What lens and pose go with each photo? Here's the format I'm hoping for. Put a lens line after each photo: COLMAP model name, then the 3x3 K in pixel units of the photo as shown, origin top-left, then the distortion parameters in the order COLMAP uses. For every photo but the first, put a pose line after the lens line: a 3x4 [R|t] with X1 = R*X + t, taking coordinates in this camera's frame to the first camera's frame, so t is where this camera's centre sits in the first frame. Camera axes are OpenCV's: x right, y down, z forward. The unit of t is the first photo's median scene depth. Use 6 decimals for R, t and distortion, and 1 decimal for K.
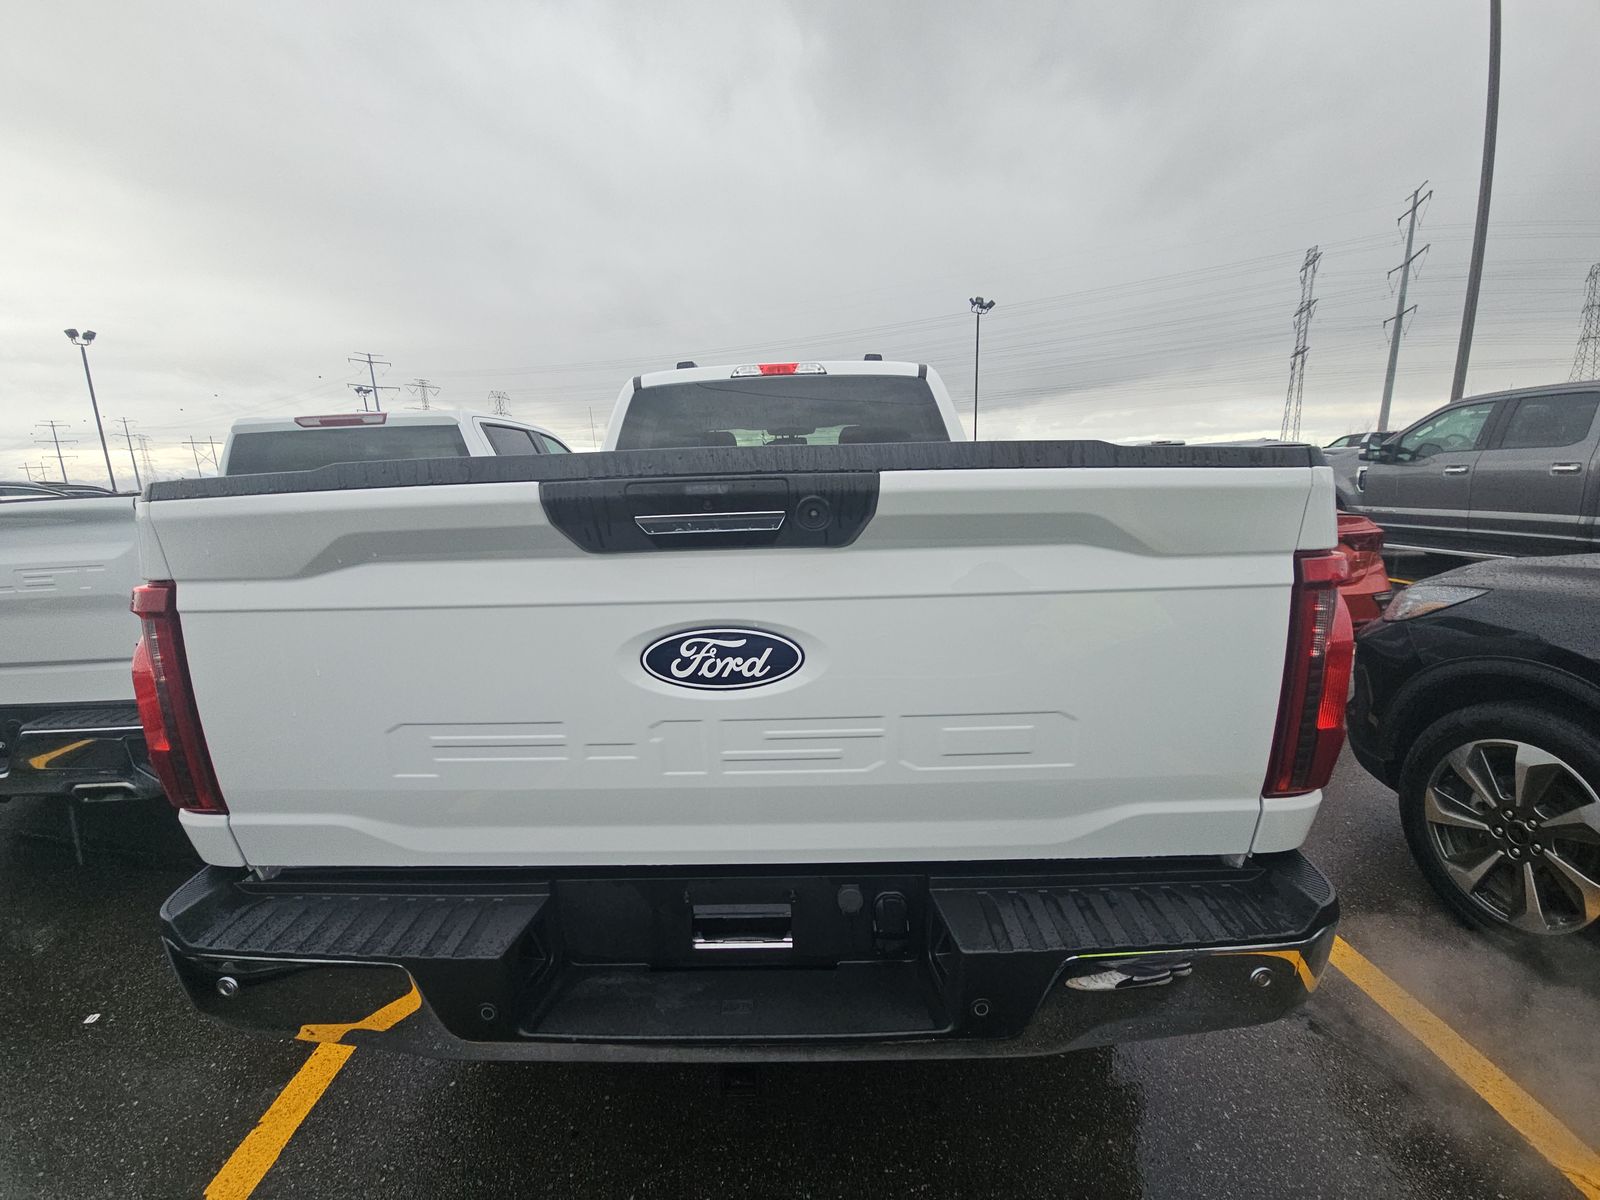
lens RADIAL K [[644.3, 0, 799.6], [0, 644.3, 604.7], [0, 0, 1]] dist [0.008549, -0.006555]
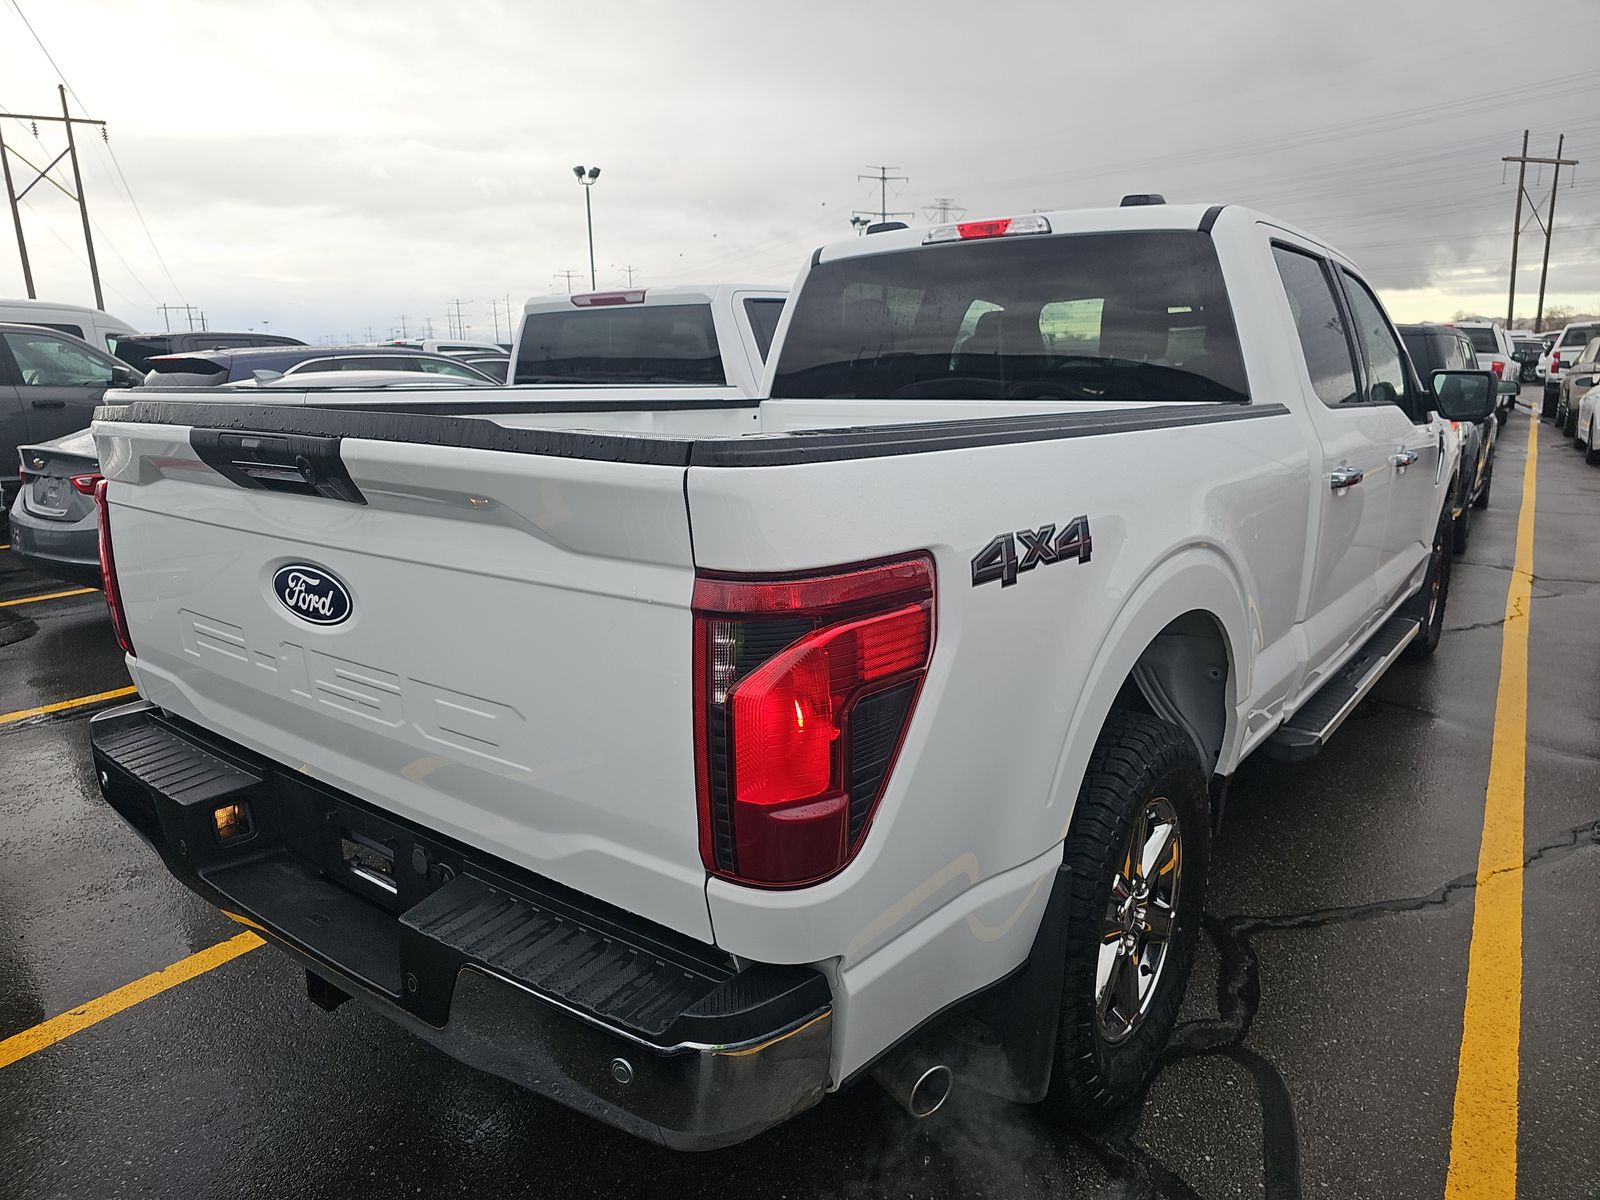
lens RADIAL K [[1049.3, 0, 794.1], [0, 1049.3, 591.3], [0, 0, 1]] dist [0.054436, -0.036178]
pose [[0.805751, 0.149376, -0.573107, 0.483941], [-0.130533, 0.988666, 0.074168, -0.049911], [0.577690, 0.015048, 0.816117, 0.000919]]
